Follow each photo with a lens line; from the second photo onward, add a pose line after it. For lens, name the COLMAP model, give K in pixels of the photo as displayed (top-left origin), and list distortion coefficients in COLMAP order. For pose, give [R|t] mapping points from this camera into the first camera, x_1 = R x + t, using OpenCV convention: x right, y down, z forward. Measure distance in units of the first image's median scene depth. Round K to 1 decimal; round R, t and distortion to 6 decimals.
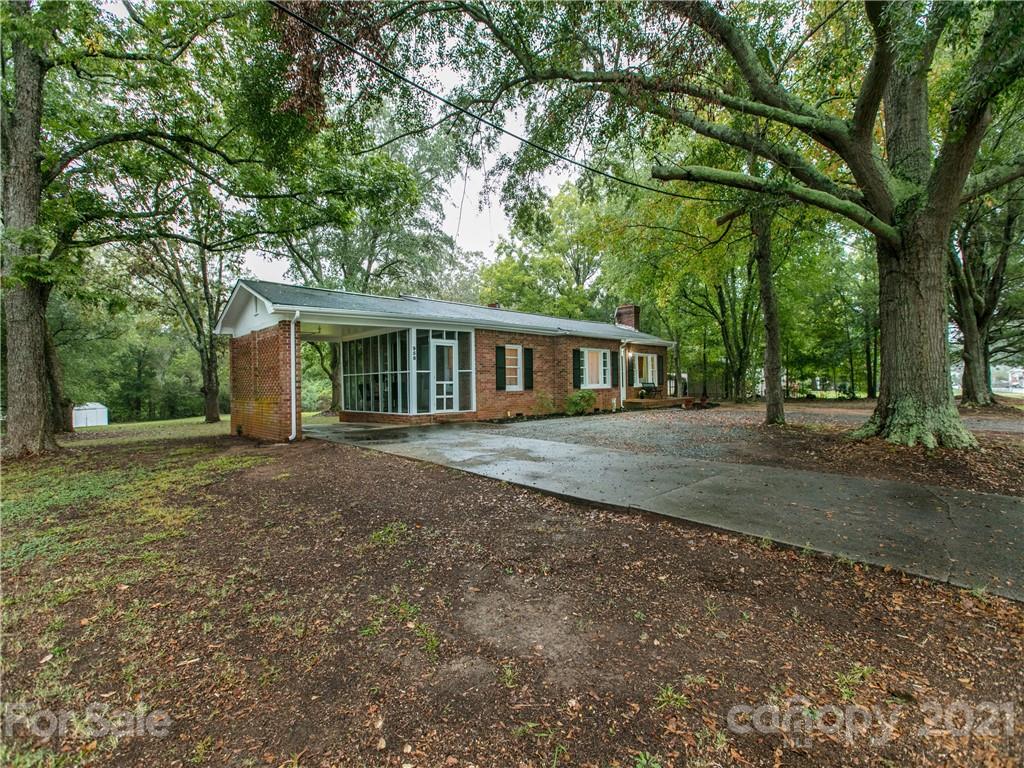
lens RADIAL K [[462.5, 0, 513.0], [0, 462.5, 371.2], [0, 0, 1]] dist [0.005098, -0.000864]
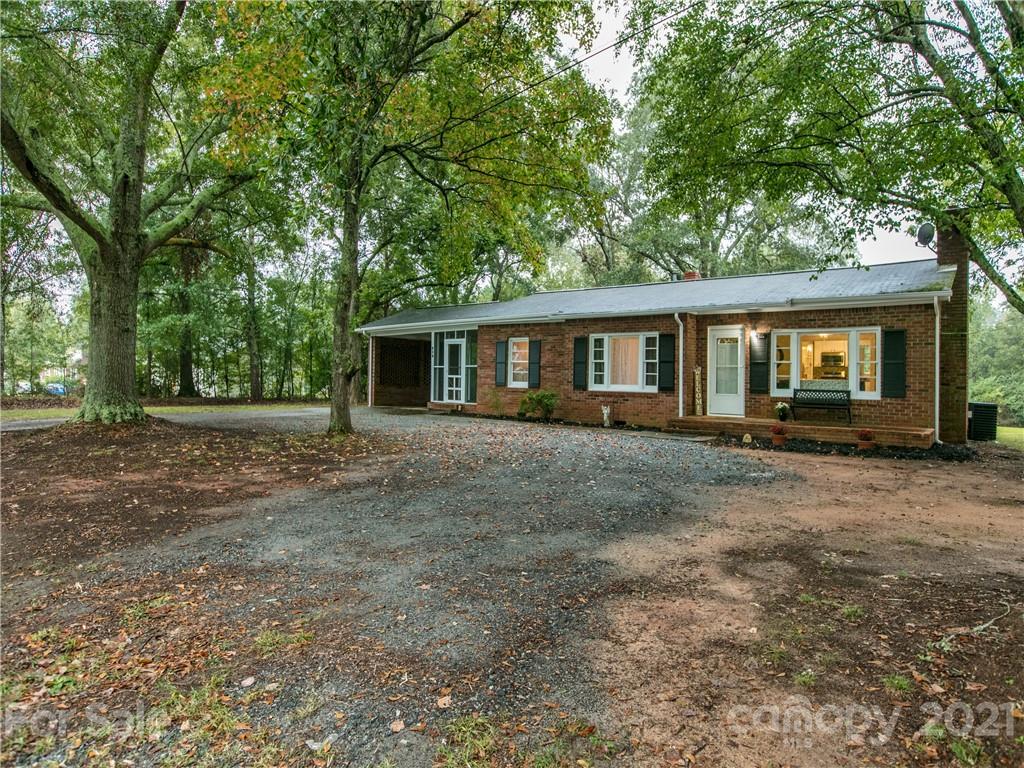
lens RADIAL K [[604.3, 0, 511.9], [0, 604.3, 382.0], [0, 0, 1]] dist [0.003302, 0.000202]
pose [[0.131346, 0.020130, -0.991132, 1.108346], [-0.002589, 0.999797, 0.019963, 0.006595], [0.991333, -0.000056, 0.131372, 0.774474]]
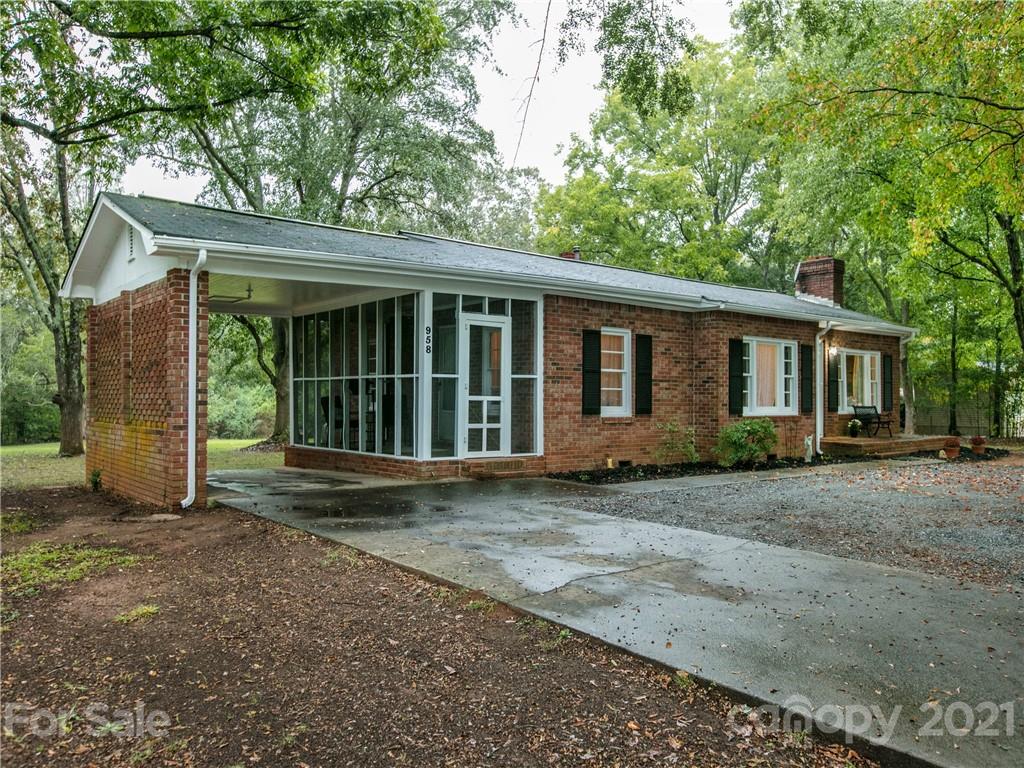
lens RADIAL K [[777.2, 0, 513.8], [0, 777.2, 381.3], [0, 0, 1]] dist [0.027981, -0.015940]
pose [[0.996331, 0.022364, -0.082606, -0.037079], [-0.021796, 0.999732, 0.007768, -0.001426], [0.082758, -0.005939, 0.996552, 0.119110]]
